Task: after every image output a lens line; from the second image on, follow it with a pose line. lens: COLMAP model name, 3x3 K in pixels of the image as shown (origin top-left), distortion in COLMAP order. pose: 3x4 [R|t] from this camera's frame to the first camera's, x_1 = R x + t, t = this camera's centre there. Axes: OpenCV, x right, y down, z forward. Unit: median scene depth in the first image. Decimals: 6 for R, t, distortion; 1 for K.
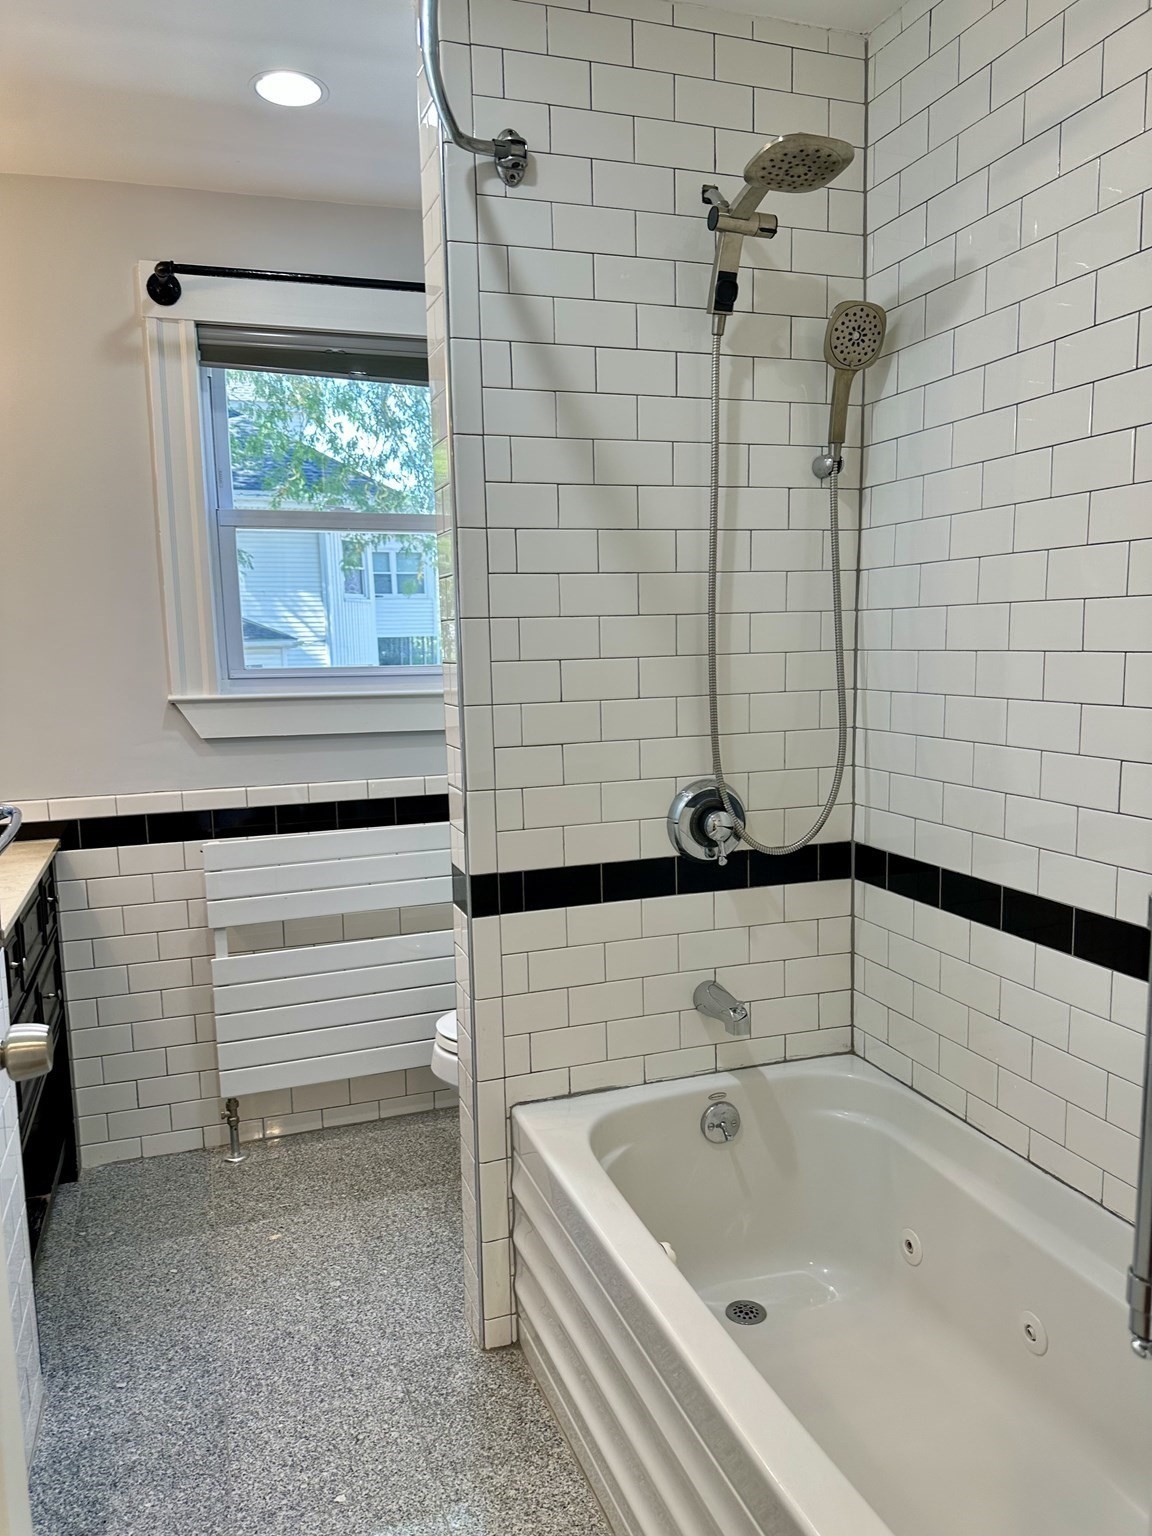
lens RADIAL K [[1108.8, 0, 576.0], [0, 1108.8, 768.0], [0, 0, 1]] dist [0.067651, -0.002777]
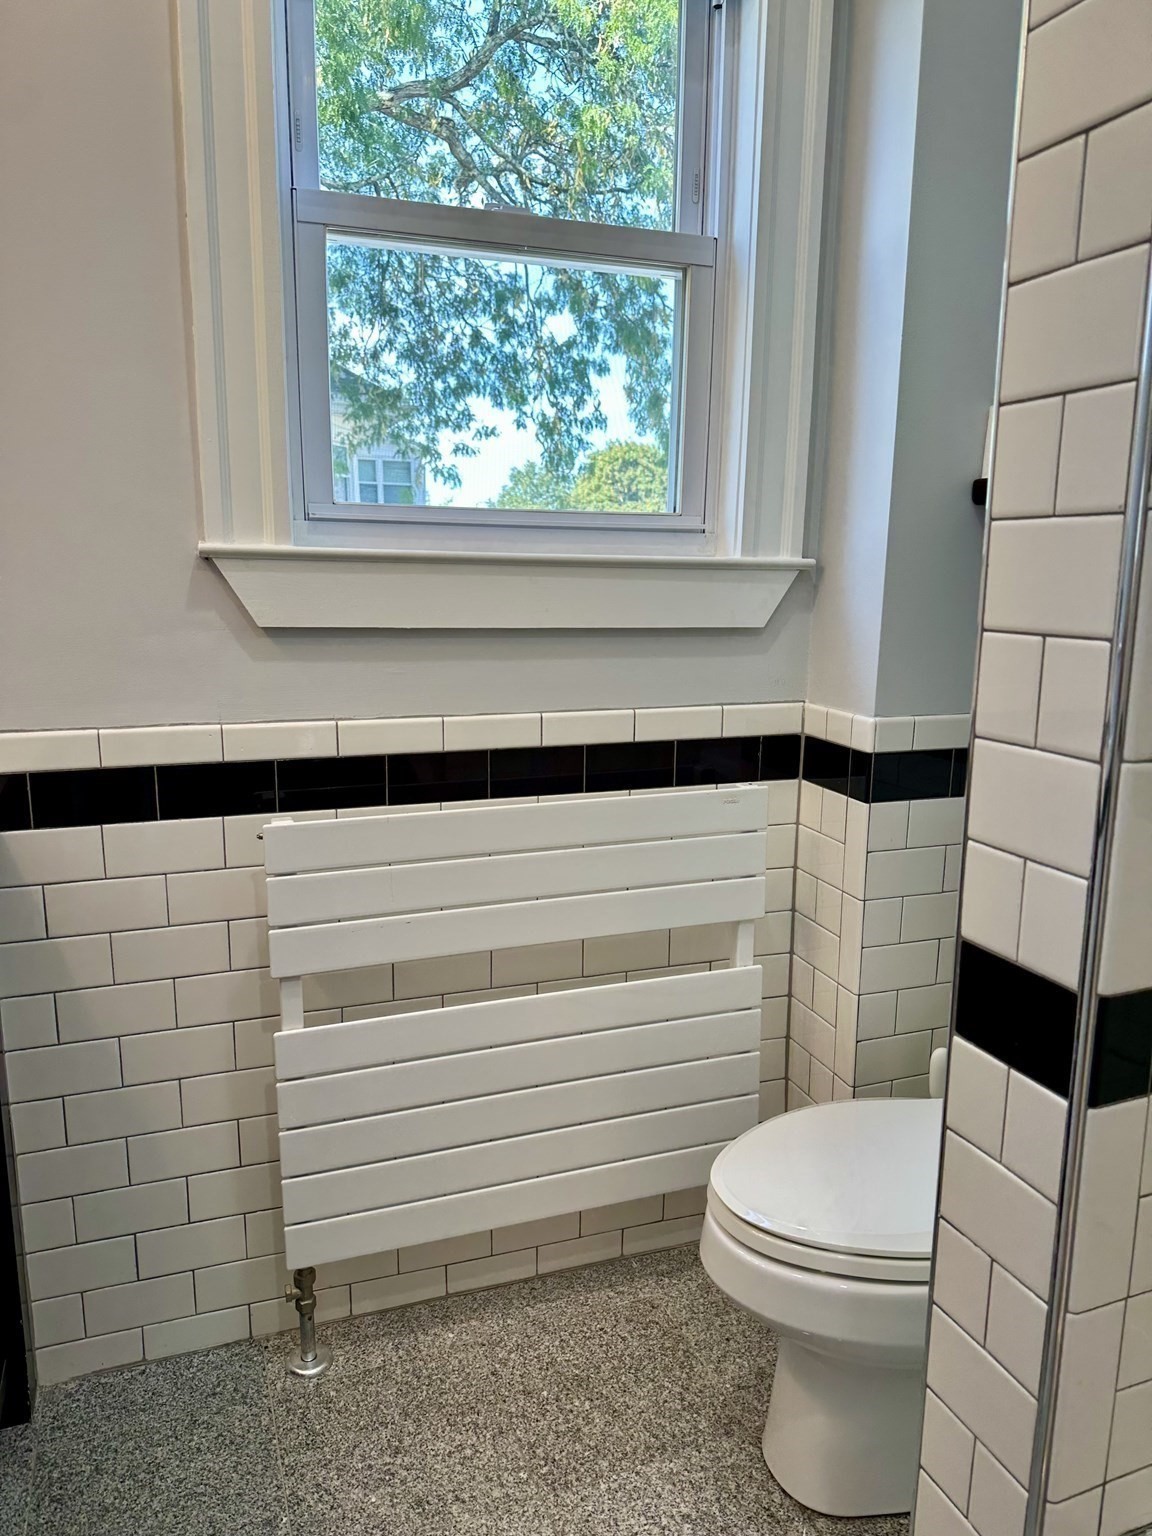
lens RADIAL K [[1075.5, 0, 576.0], [0, 1075.5, 768.0], [0, 0, 1]] dist [0.030711, -0.005194]
pose [[0.998664, 0.027236, 0.043907, -0.200199], [-0.029985, 0.997549, 0.063228, 0.003814], [-0.042077, -0.064460, 0.997033, 0.463502]]
